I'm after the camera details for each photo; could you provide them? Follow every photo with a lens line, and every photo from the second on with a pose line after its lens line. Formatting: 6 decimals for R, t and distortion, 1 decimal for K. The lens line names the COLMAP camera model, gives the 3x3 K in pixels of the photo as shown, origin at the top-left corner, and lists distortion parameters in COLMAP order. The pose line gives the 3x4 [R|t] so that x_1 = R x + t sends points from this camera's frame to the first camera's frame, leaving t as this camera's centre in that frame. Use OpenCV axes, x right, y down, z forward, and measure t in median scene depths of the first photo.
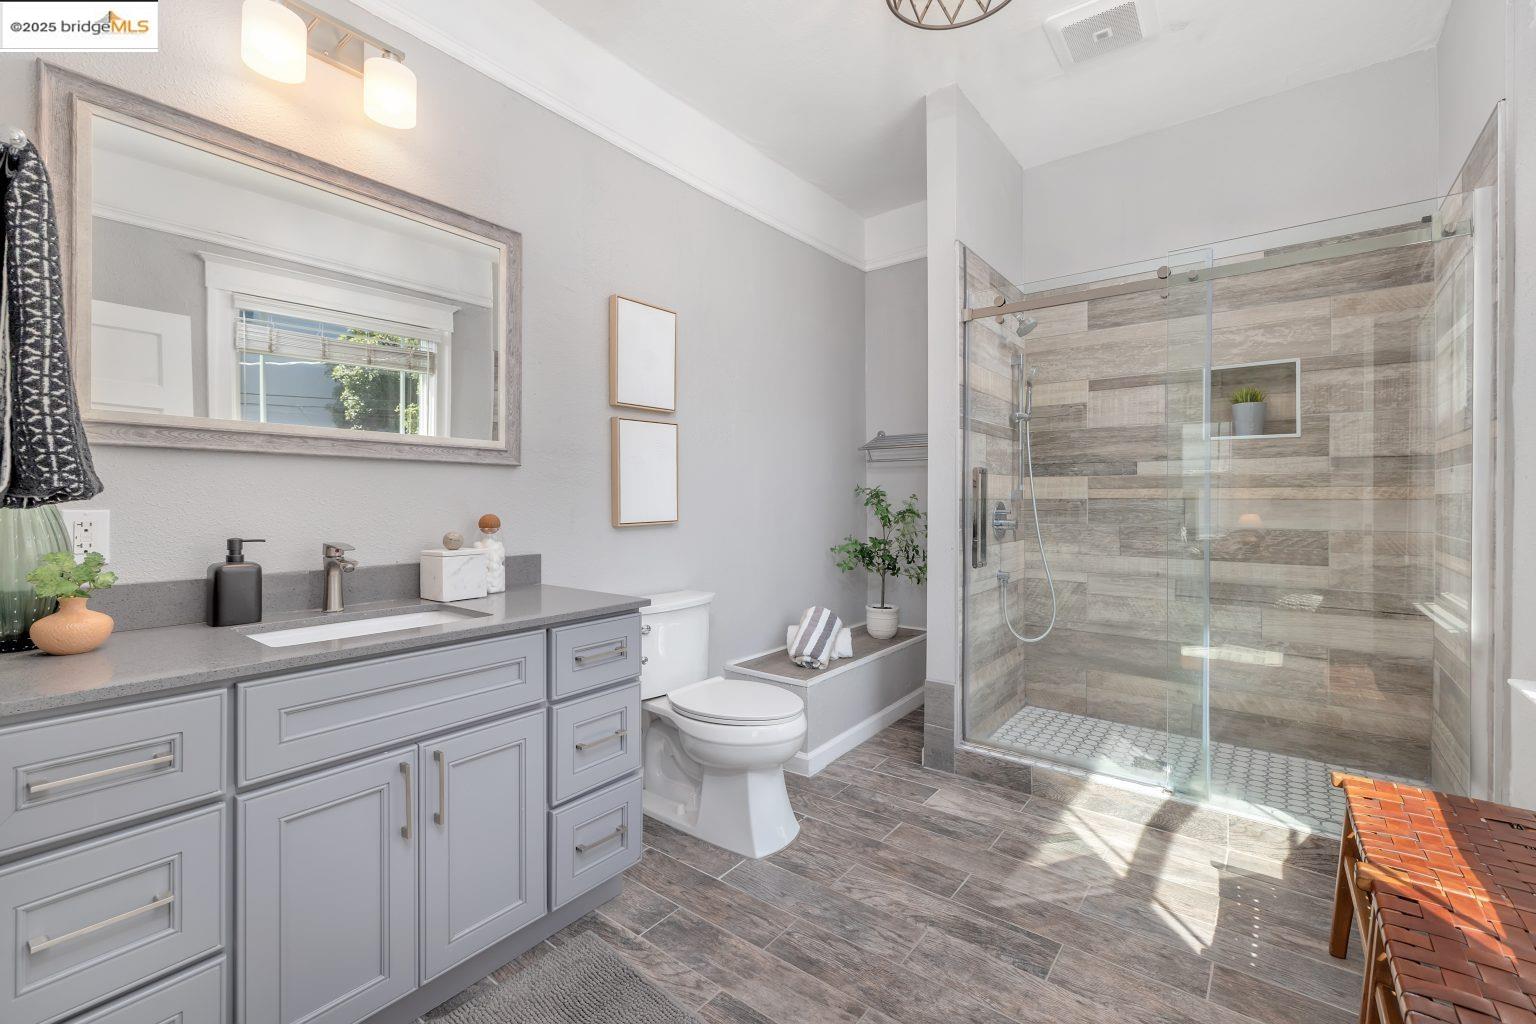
lens RADIAL K [[655.9, 0, 775.2], [0, 655.9, 505.4], [0, 0, 1]] dist [-0.002582, -0.000005]
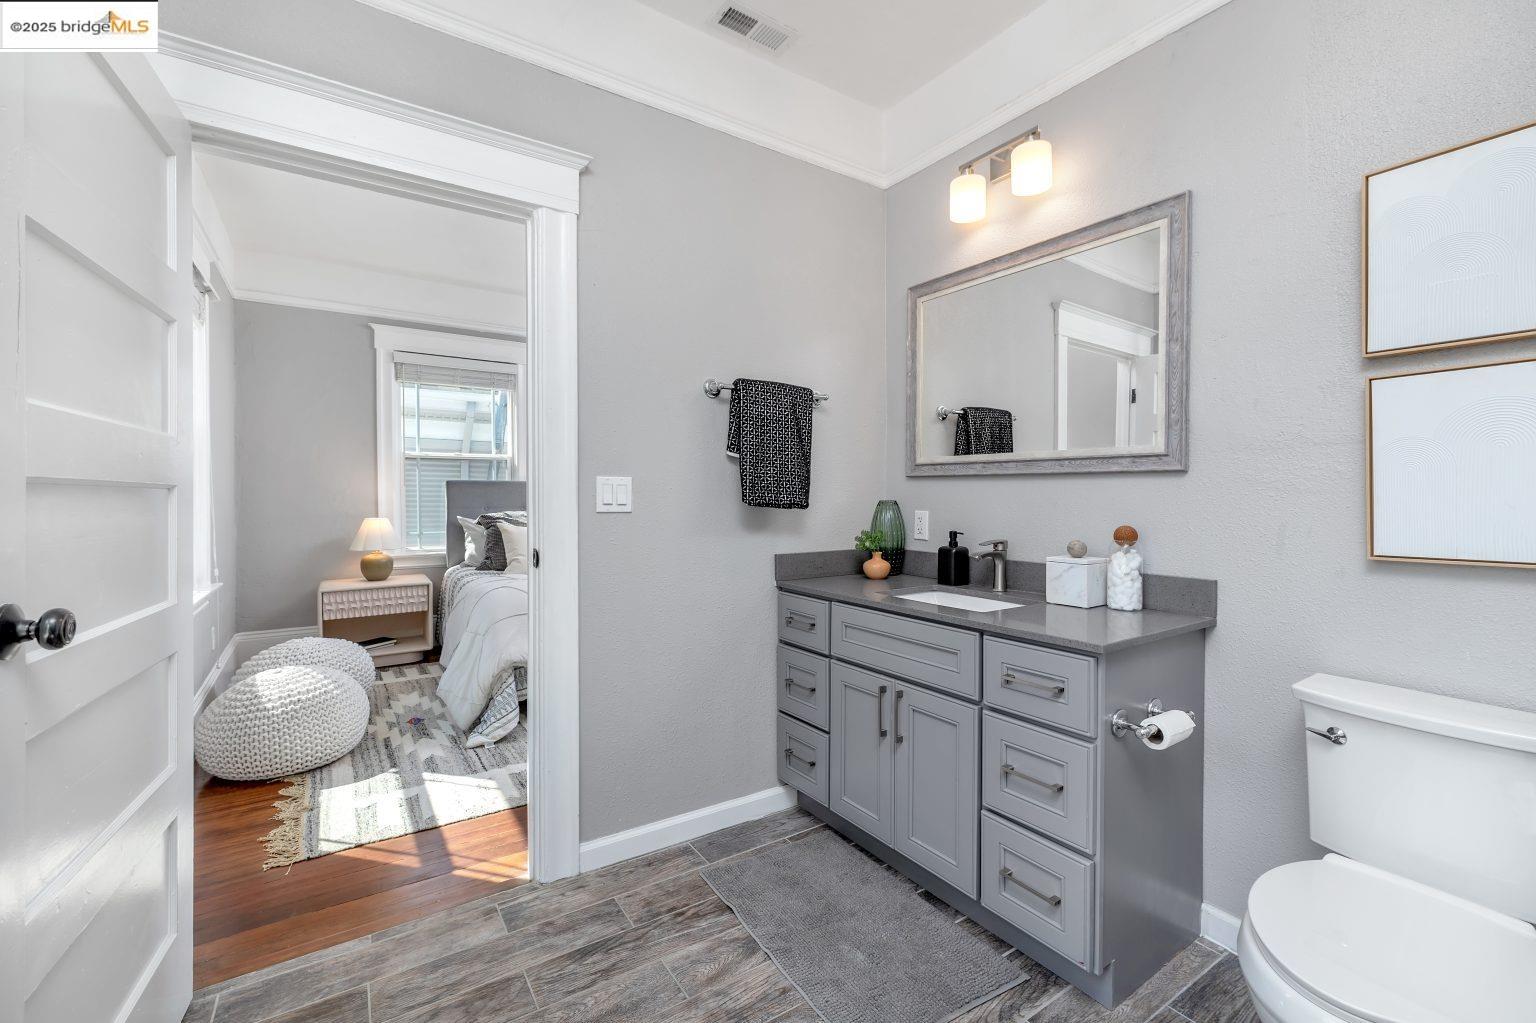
lens RADIAL K [[655.9, 0, 776.7], [0, 655.9, 498.1], [0, 0, 1]] dist [-0.002582, -0.000005]
pose [[-0.322149, 0.012126, -0.946611, 0.688186], [-0.005471, 0.999877, 0.014670, -0.041787], [0.946673, 0.009905, -0.322043, 0.933159]]
